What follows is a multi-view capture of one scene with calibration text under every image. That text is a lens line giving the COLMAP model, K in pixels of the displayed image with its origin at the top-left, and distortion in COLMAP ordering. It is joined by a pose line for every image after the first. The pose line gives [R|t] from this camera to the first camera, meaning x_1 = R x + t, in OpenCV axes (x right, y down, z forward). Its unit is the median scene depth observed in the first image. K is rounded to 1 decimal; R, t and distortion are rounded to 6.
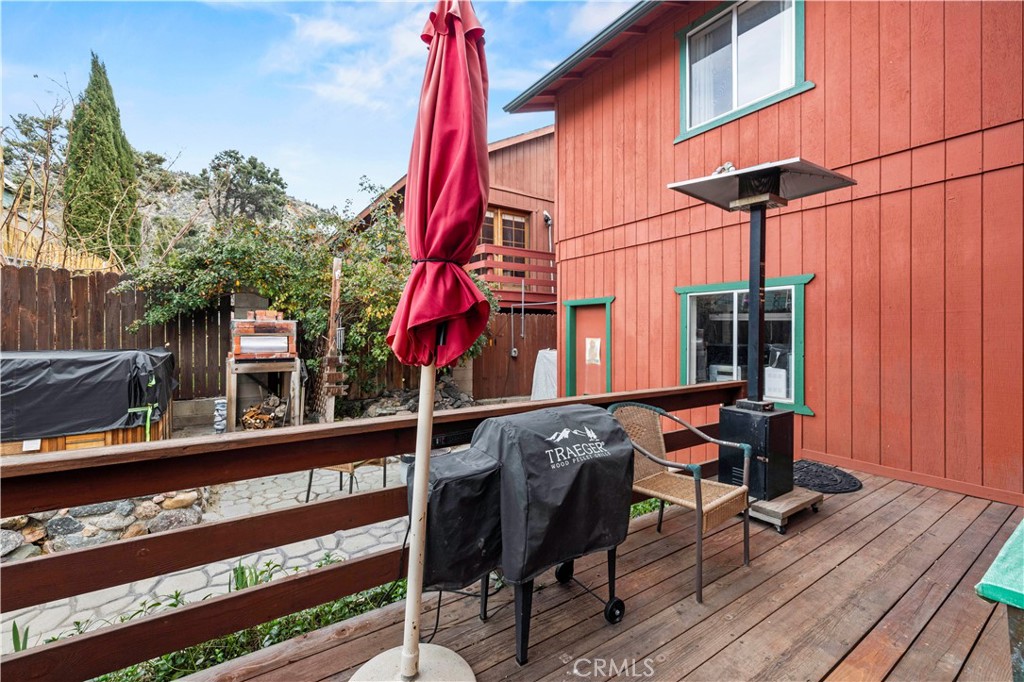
lens RADIAL K [[431.4, 0, 507.9], [0, 431.4, 339.7], [0, 0, 1]] dist [0.004730, -0.000234]
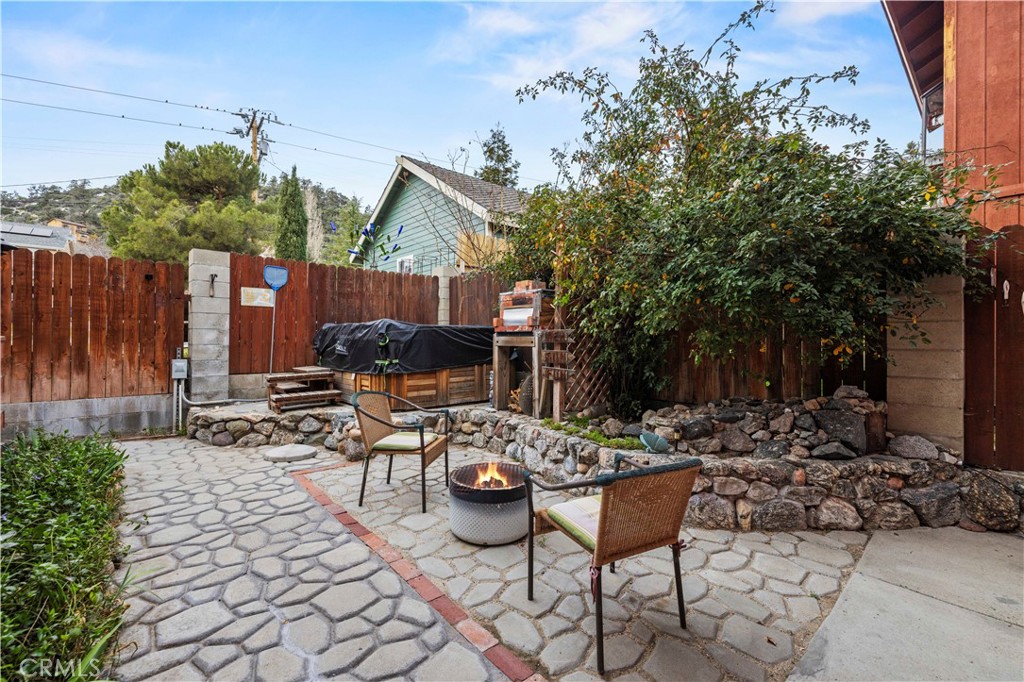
lens RADIAL K [[431.4, 0, 507.9], [0, 431.4, 339.7], [0, 0, 1]] dist [0.004730, -0.000234]
pose [[0.127671, 0.000855, -0.991816, 0.371322], [-0.014997, 0.999887, -0.001068, 0.062348], [0.991703, 0.015010, 0.127670, 0.870554]]
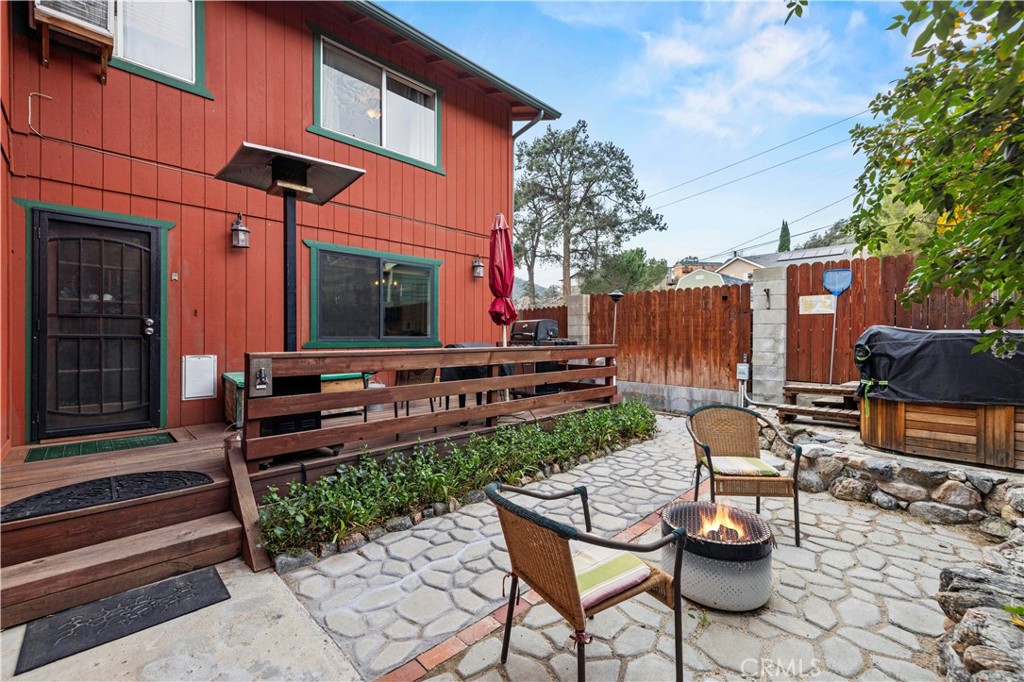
lens RADIAL K [[431.4, 0, 507.9], [0, 431.4, 339.7], [0, 0, 1]] dist [0.004730, -0.000234]
pose [[-0.983701, -0.005452, -0.179728, 0.124103], [-0.008577, 0.999825, 0.016618, 0.036129], [0.179606, 0.017889, -0.983576, 1.330396]]
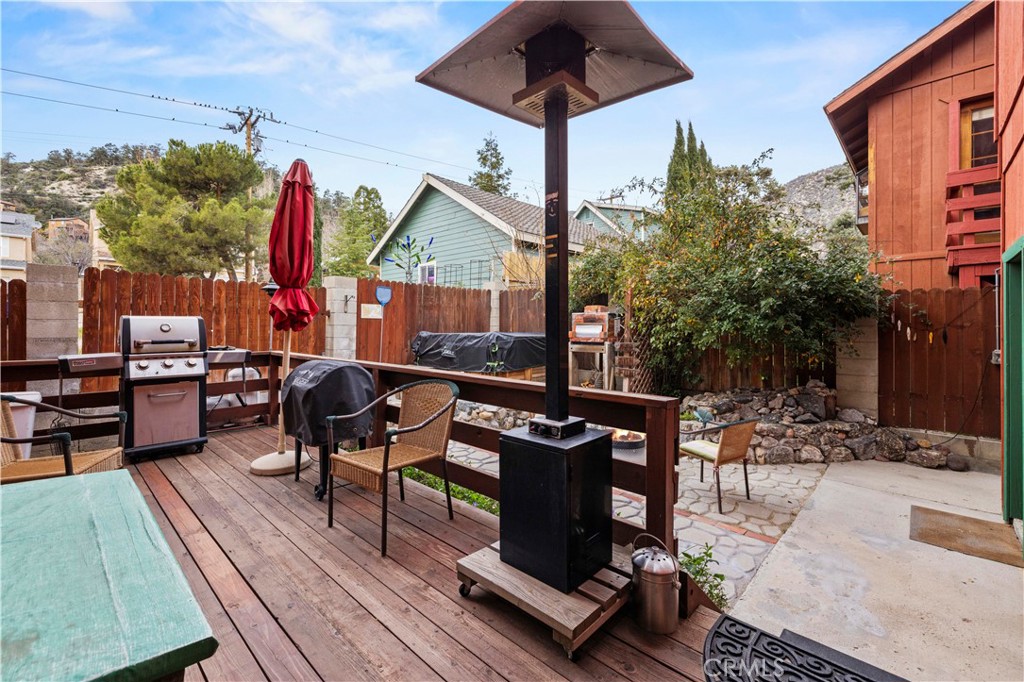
lens RADIAL K [[435.7, 0, 506.5], [0, 435.7, 325.4], [0, 0, 1]] dist [0.009671, -0.000094]
pose [[0.212842, -0.005785, -0.977069, 0.698690], [-0.017165, 0.999806, -0.009659, 0.010507], [0.976936, 0.018827, 0.212702, 0.474305]]
